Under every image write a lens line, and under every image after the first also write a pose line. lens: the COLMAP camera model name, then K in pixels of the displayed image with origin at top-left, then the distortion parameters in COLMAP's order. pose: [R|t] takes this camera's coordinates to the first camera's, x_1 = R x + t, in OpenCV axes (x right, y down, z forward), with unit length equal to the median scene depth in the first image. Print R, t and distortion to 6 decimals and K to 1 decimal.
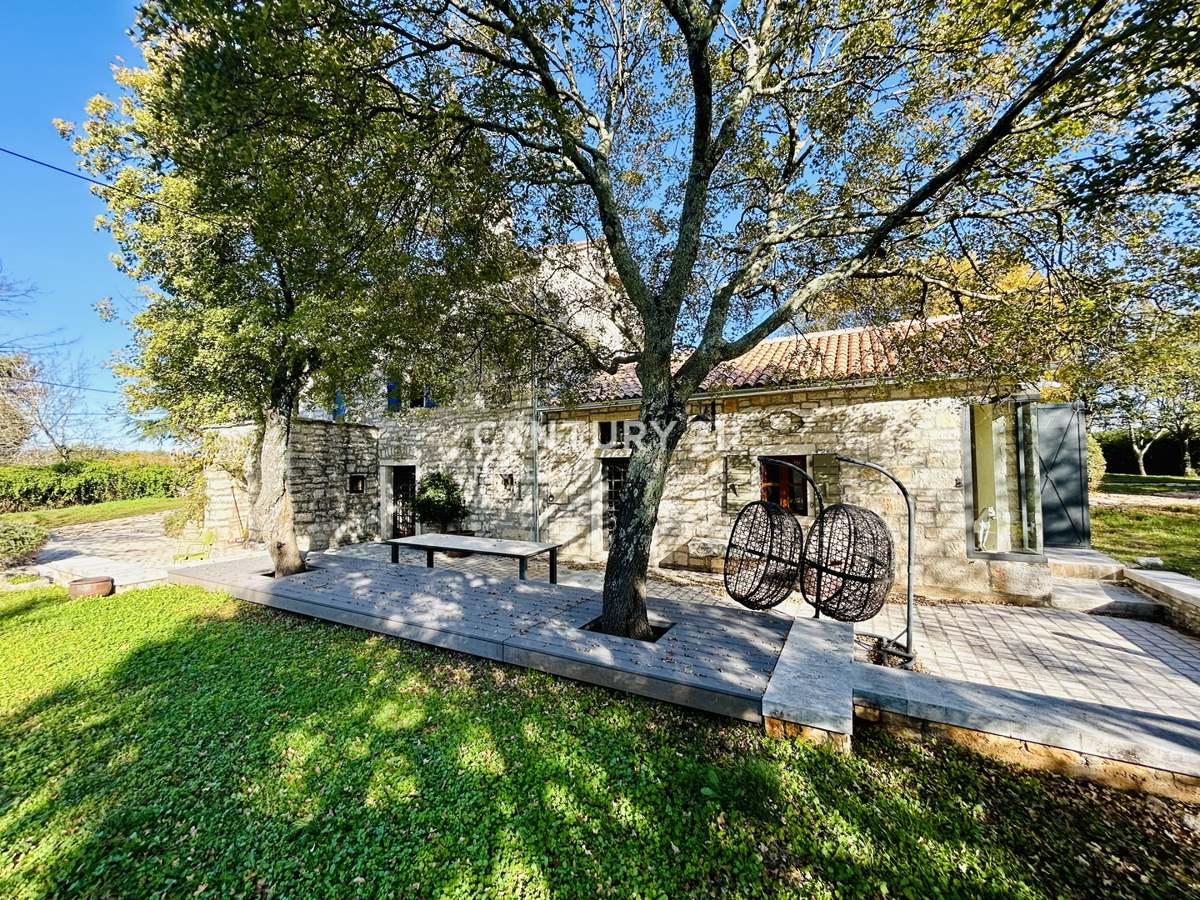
lens RADIAL K [[479.7, 0, 599.1], [0, 479.7, 449.3], [0, 0, 1]] dist [-0.000461, 0.000025]
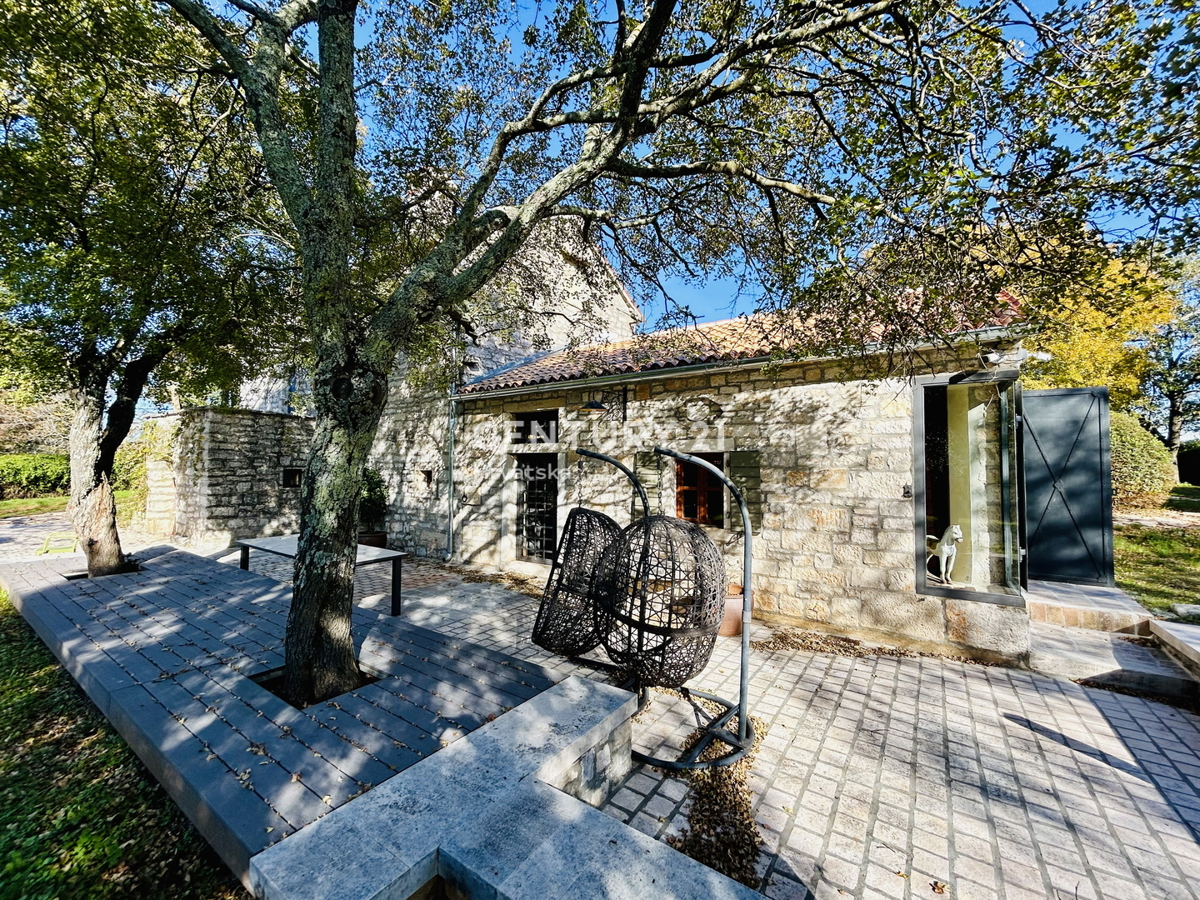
lens RADIAL K [[479.7, 0, 599.4], [0, 479.7, 450.2], [0, 0, 1]] dist [-0.000461, 0.000025]
pose [[0.994280, 0.015947, -0.105604, 0.314740], [-0.016110, 0.999870, -0.000699, 0.012755], [0.105579, 0.002396, 0.994408, 0.187821]]
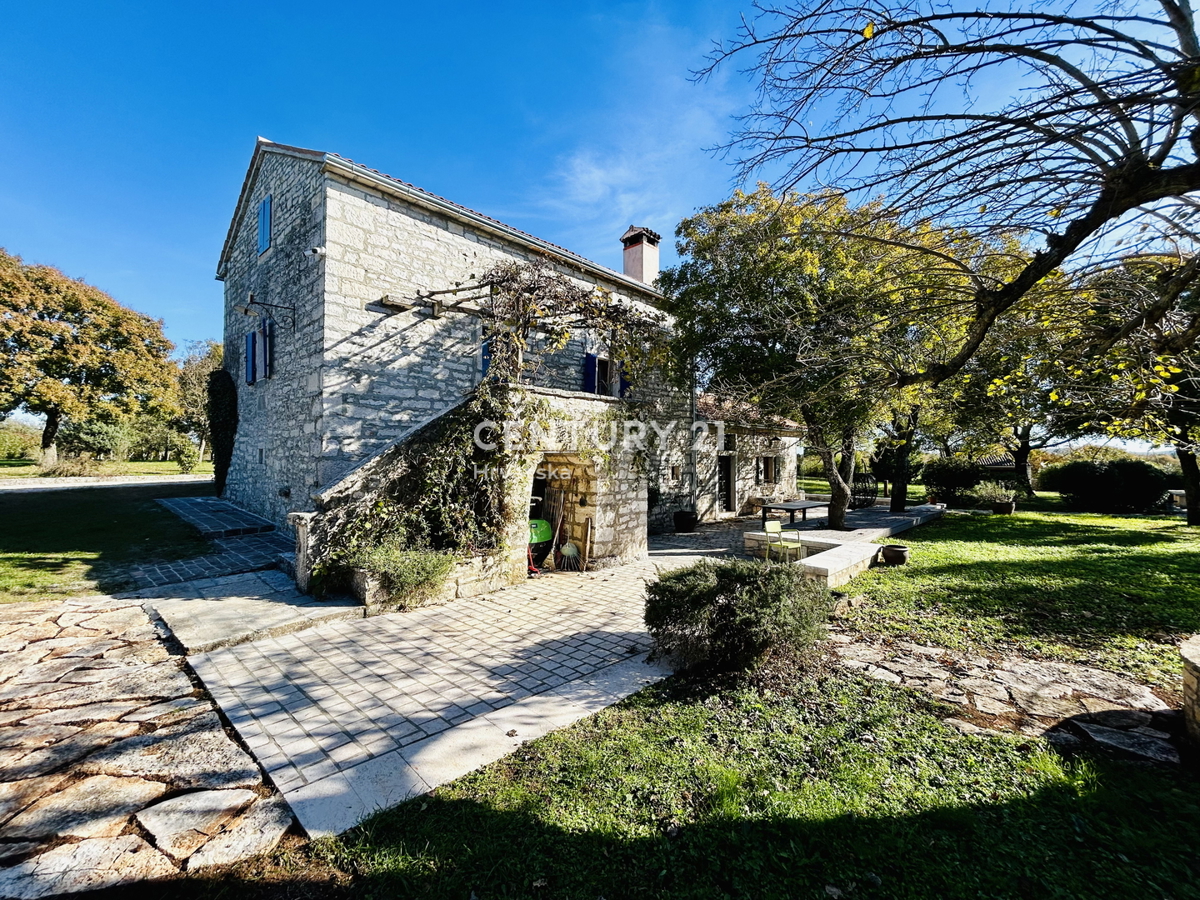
lens RADIAL K [[479.7, 0, 598.6], [0, 479.7, 456.3], [0, 0, 1]] dist [-0.000461, 0.000025]
pose [[0.297338, 0.016840, 0.954624, -2.067357], [-0.041516, 0.999127, -0.004694, 0.054134], [-0.953869, -0.038236, 0.297778, 1.132292]]
